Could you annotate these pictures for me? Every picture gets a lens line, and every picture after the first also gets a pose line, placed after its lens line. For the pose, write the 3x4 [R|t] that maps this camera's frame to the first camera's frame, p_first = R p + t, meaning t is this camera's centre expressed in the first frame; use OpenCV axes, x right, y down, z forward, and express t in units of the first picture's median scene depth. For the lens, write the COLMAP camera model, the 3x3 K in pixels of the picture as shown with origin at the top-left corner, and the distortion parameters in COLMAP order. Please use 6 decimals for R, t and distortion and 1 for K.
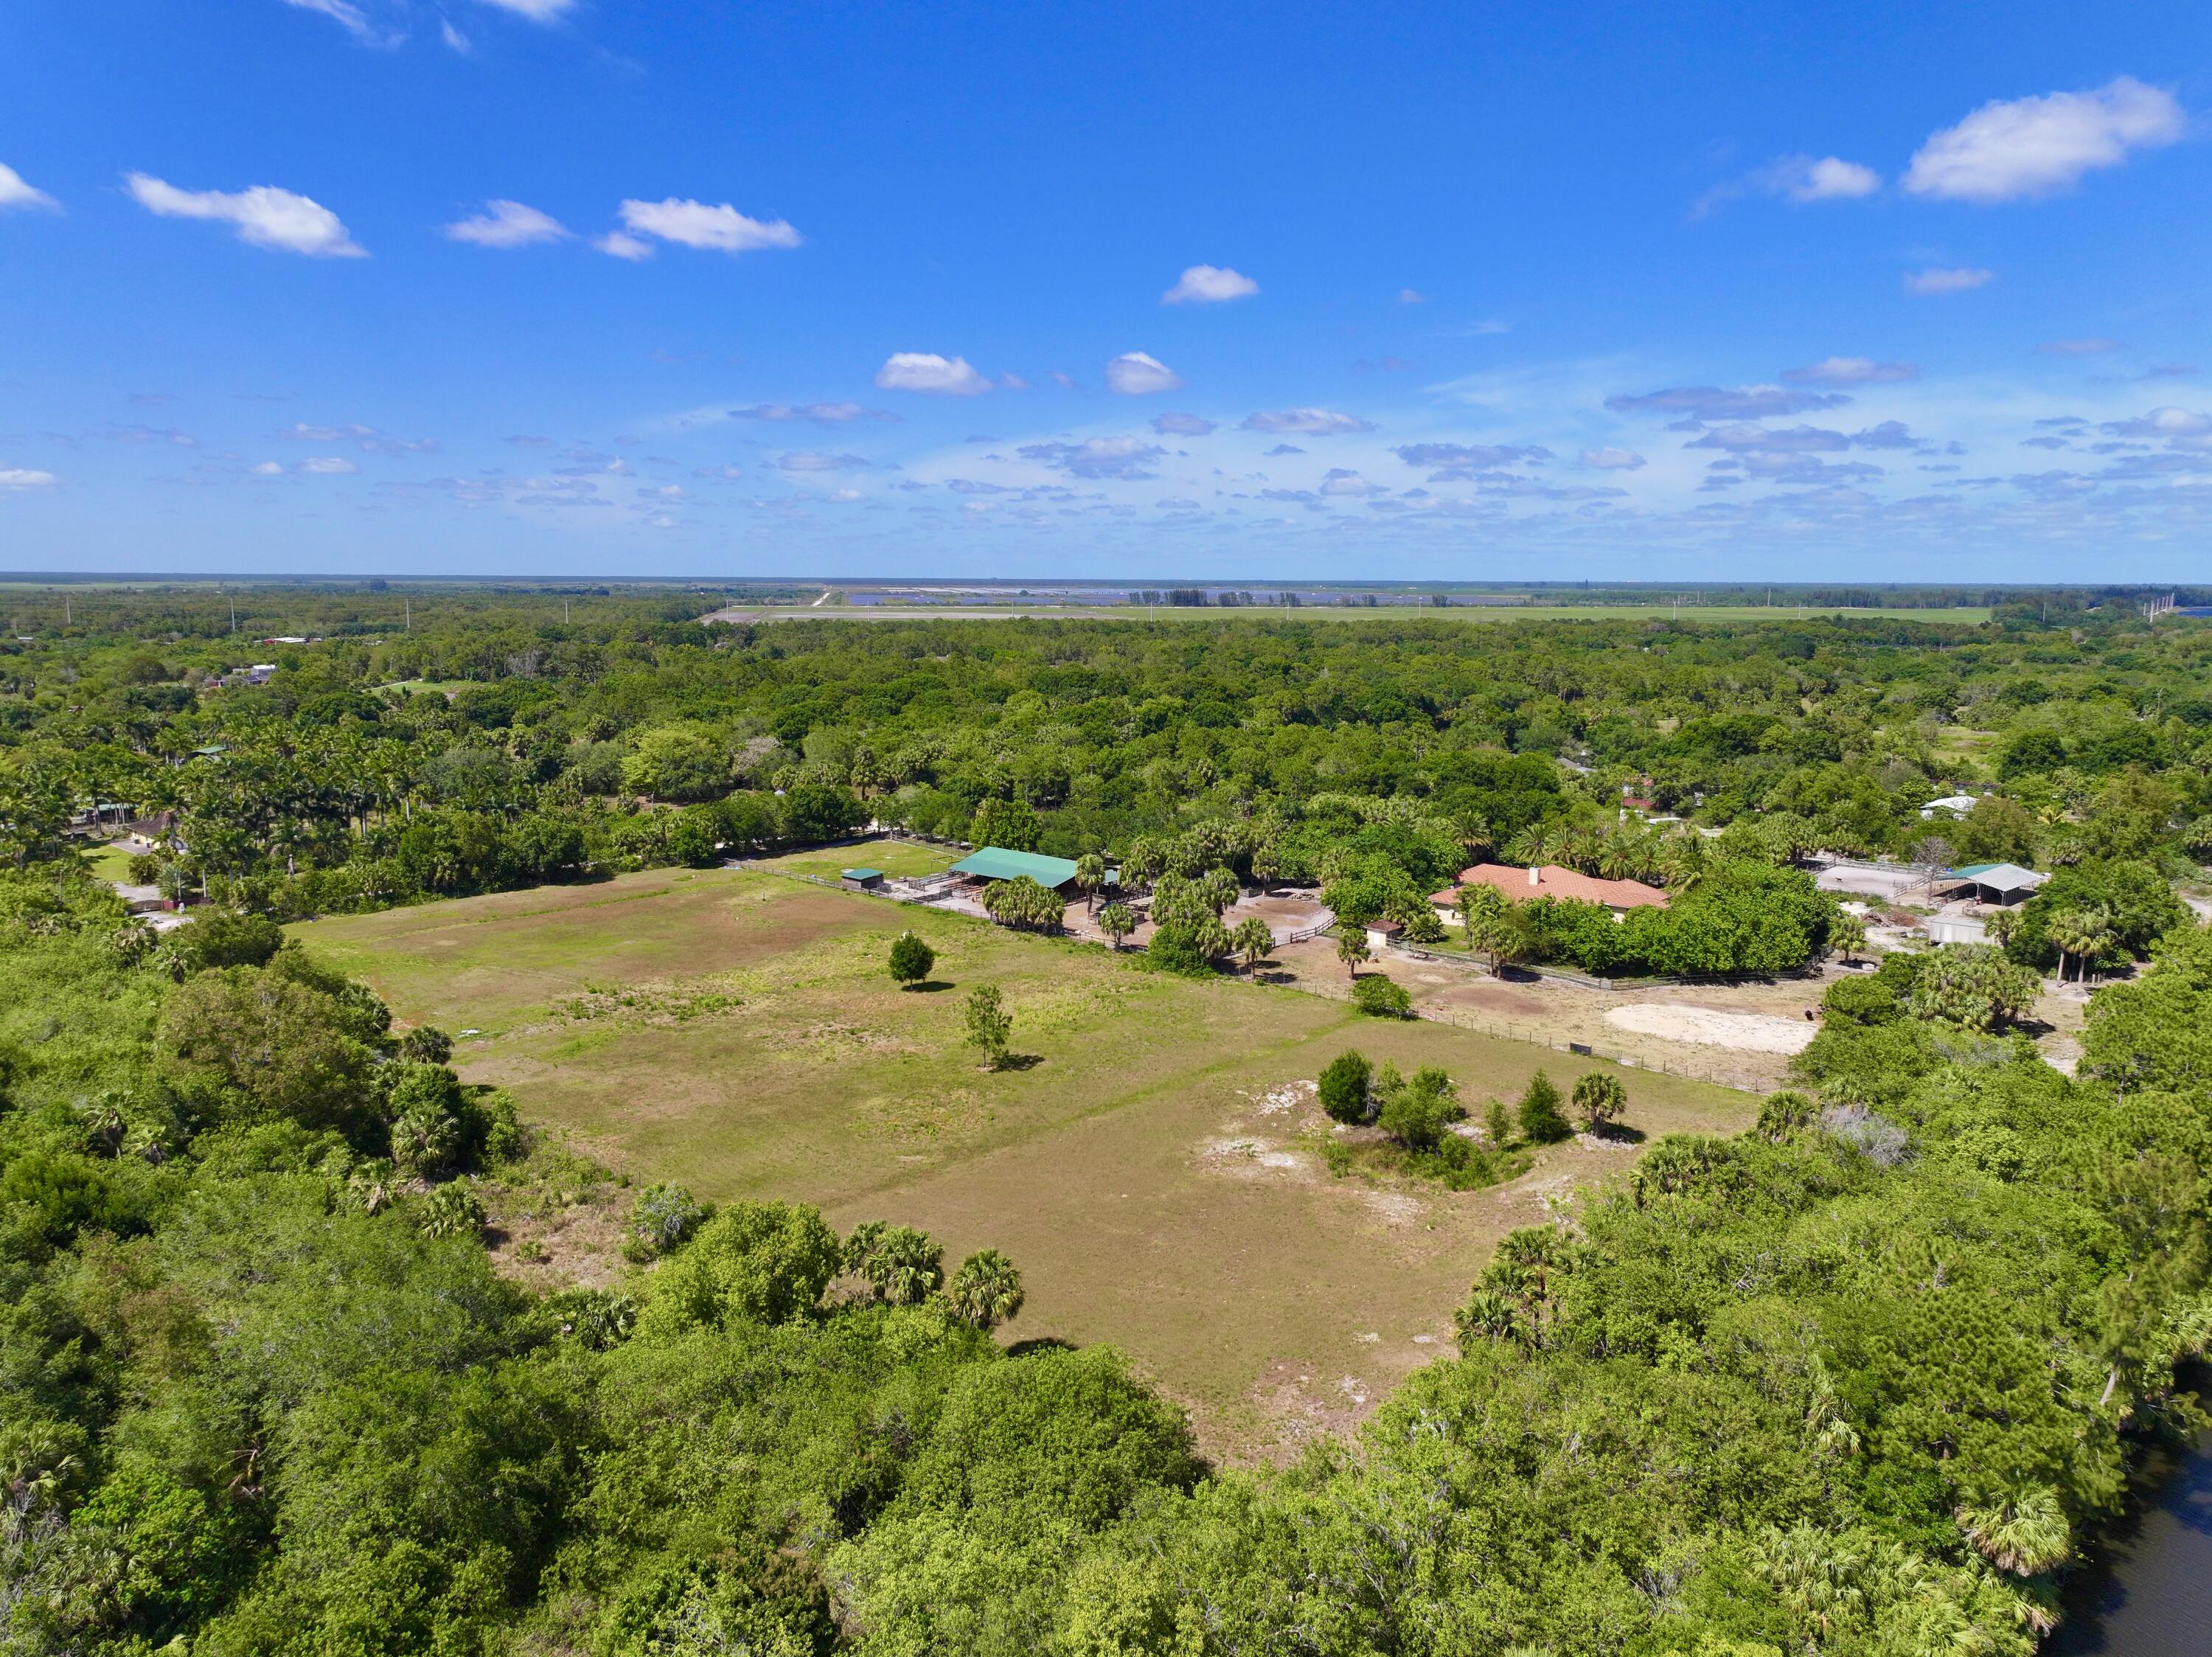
lens RADIAL K [[1551.8, 0, 1097.5], [0, 1551.8, 828.3], [0, 0, 1]] dist [-0.000672, 0.014511]
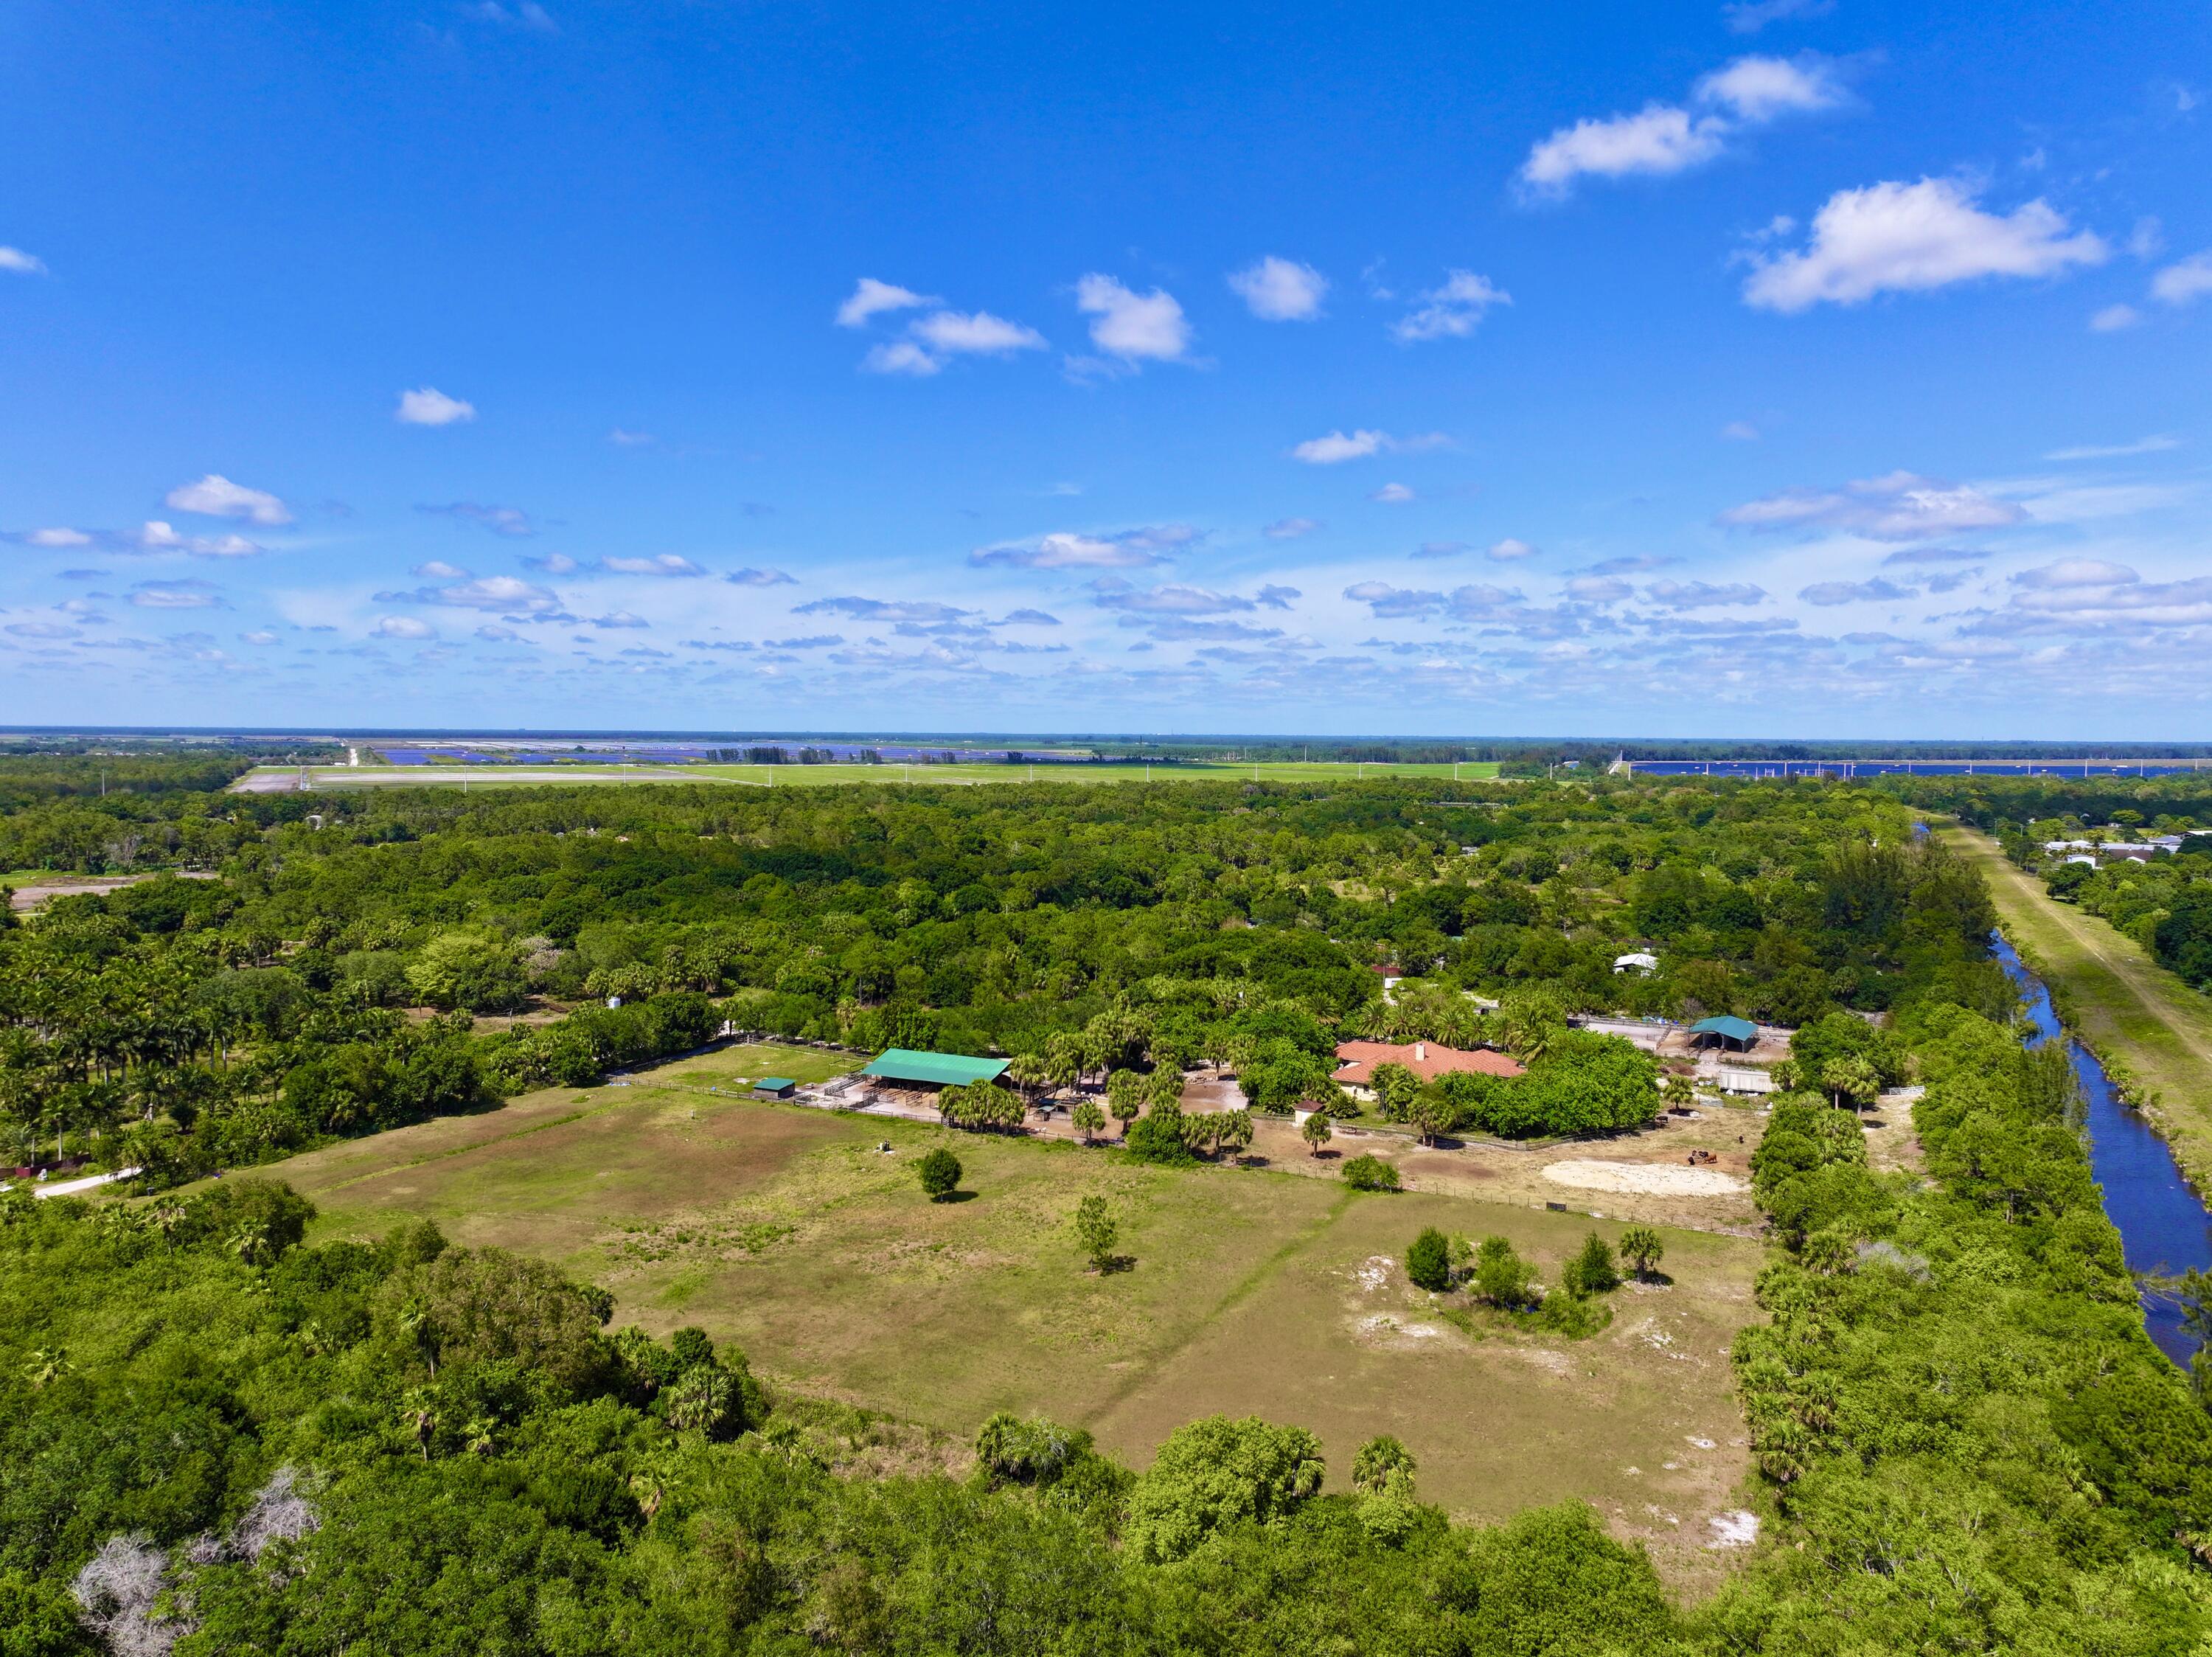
lens RADIAL K [[1551.8, 0, 1096.9], [0, 1551.8, 801.8], [0, 0, 1]] dist [-0.000672, 0.014511]
pose [[0.958167, -0.012364, 0.285942, -0.221432], [0.044464, 0.993367, -0.106040, -0.034252], [-0.282734, 0.114318, 0.952362, -0.045953]]
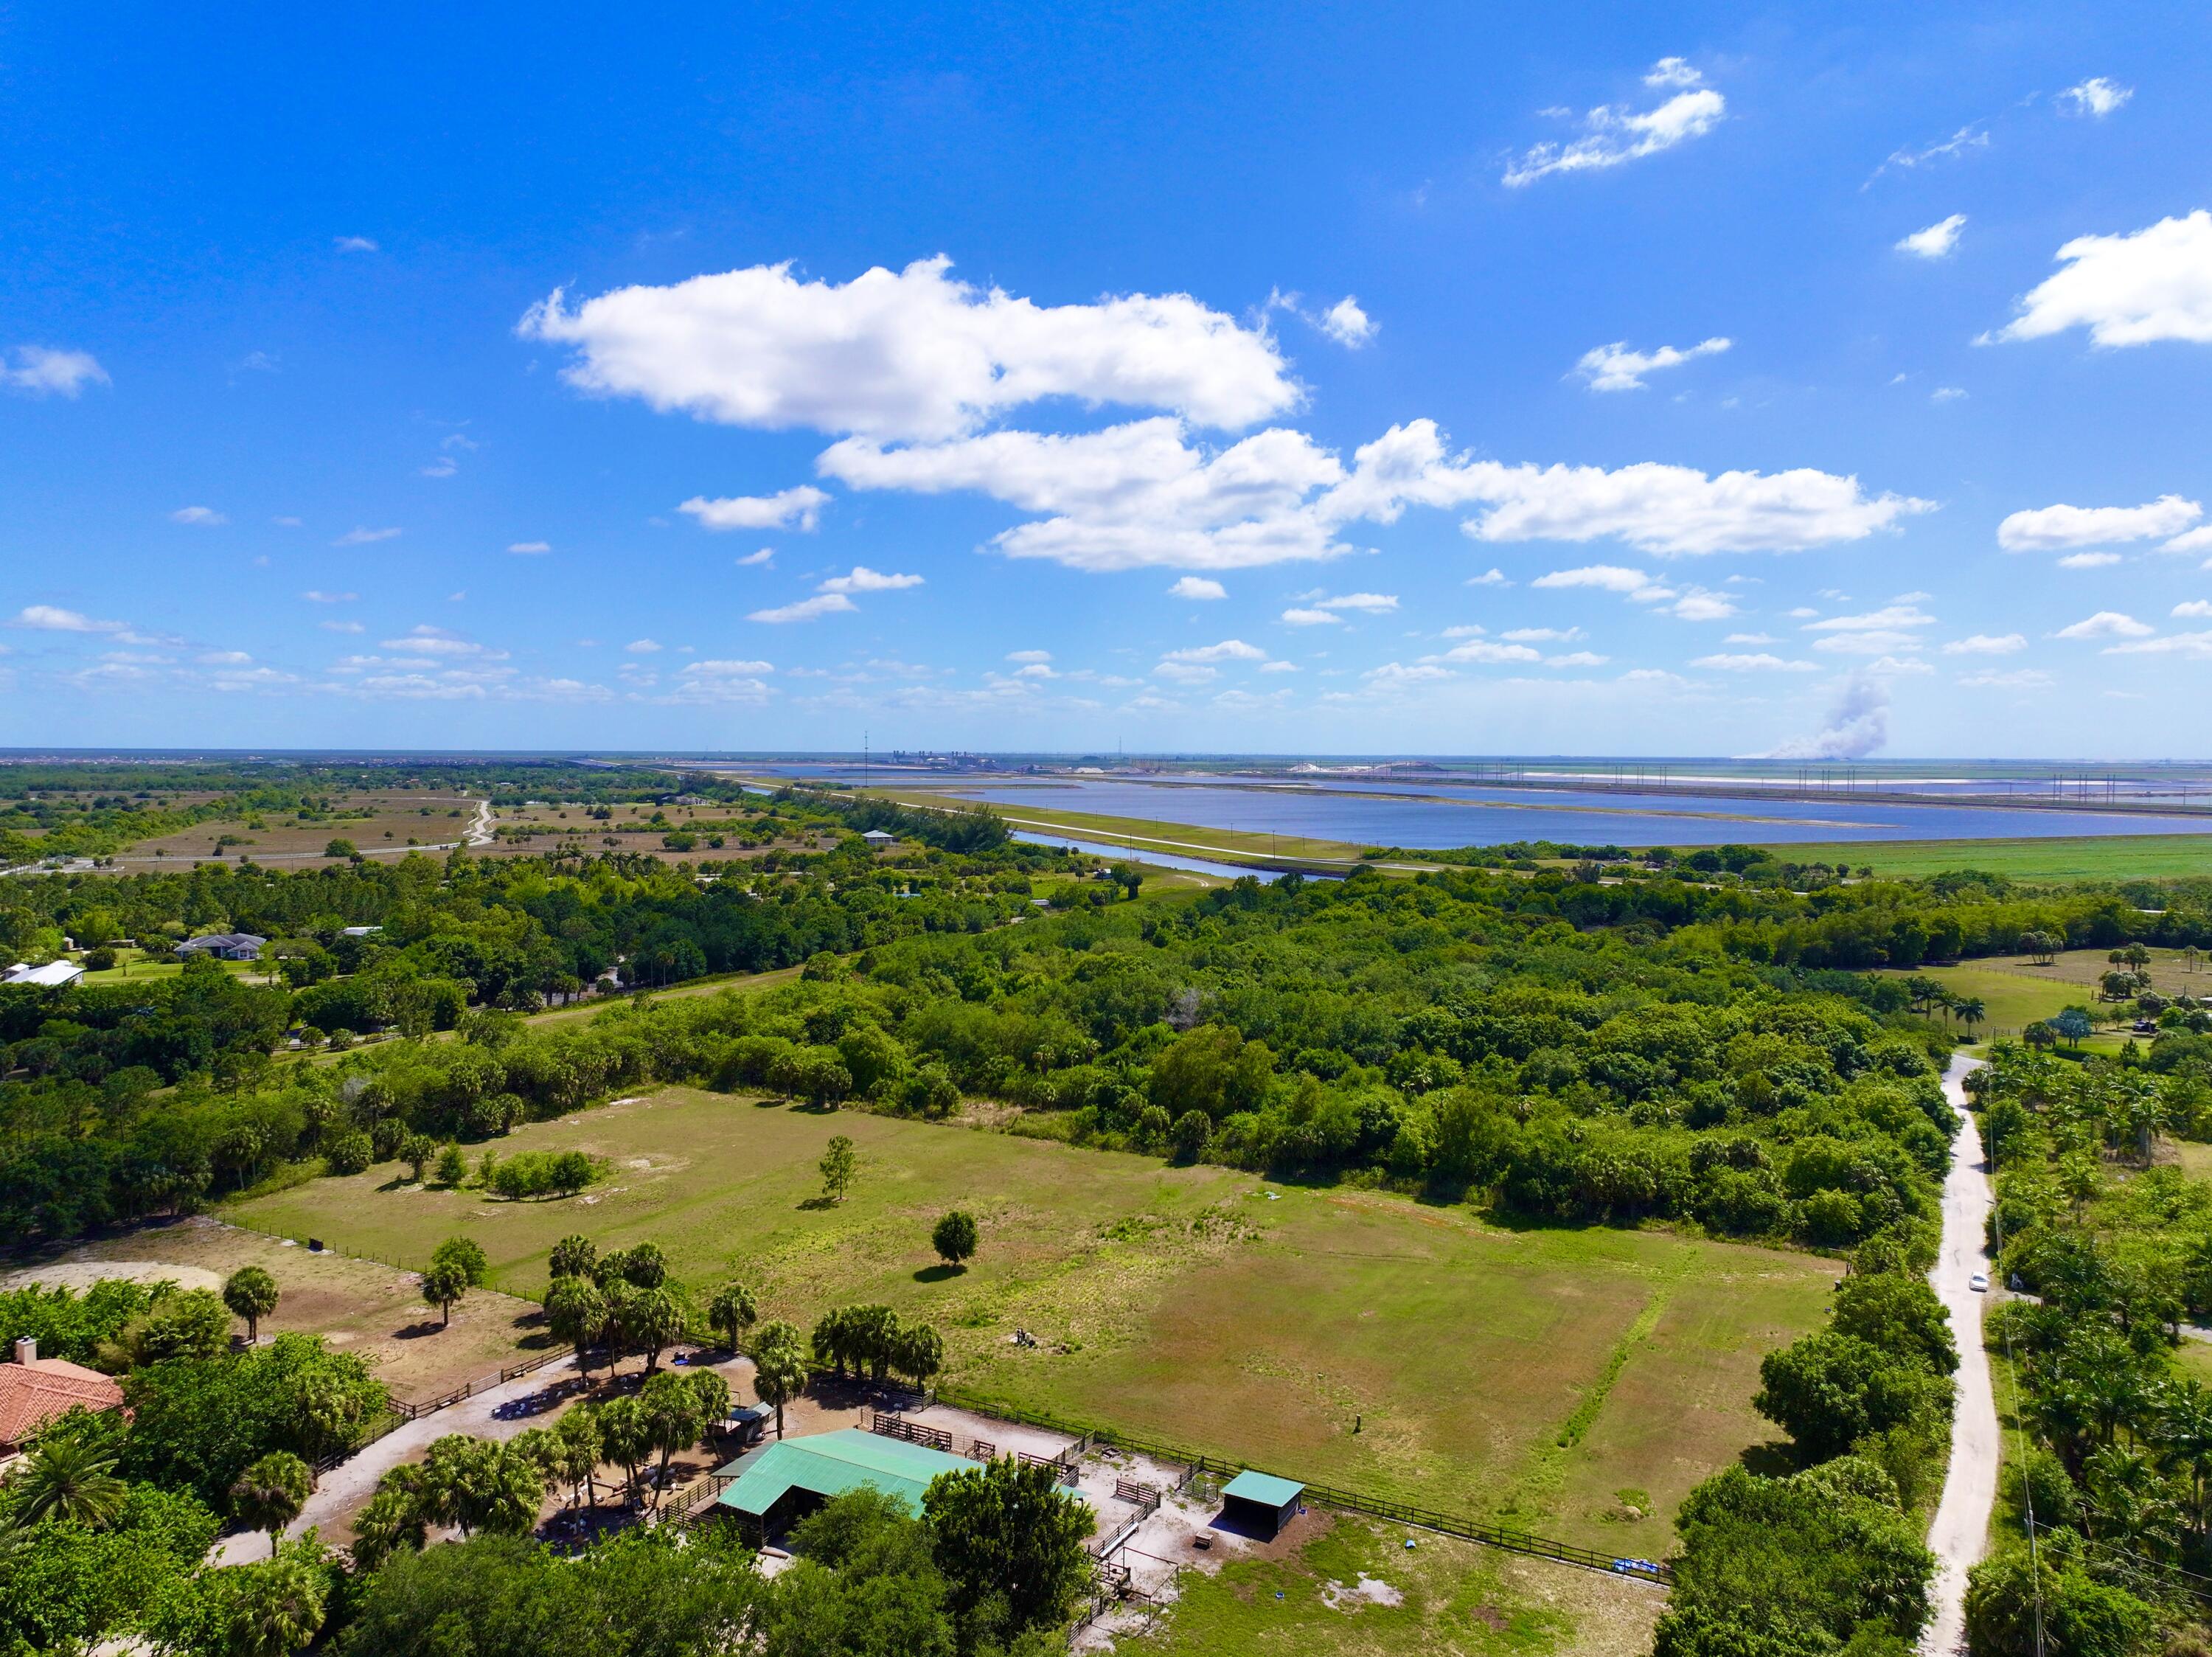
lens RADIAL K [[1551.8, 0, 1127.2], [0, 1551.8, 816.9], [0, 0, 1]] dist [-0.000672, 0.014511]
pose [[-0.962904, -0.001307, -0.269842, 0.029283], [-0.055126, 0.979853, 0.191963, -0.256629], [0.264154, 0.199717, -0.943576, 1.322197]]
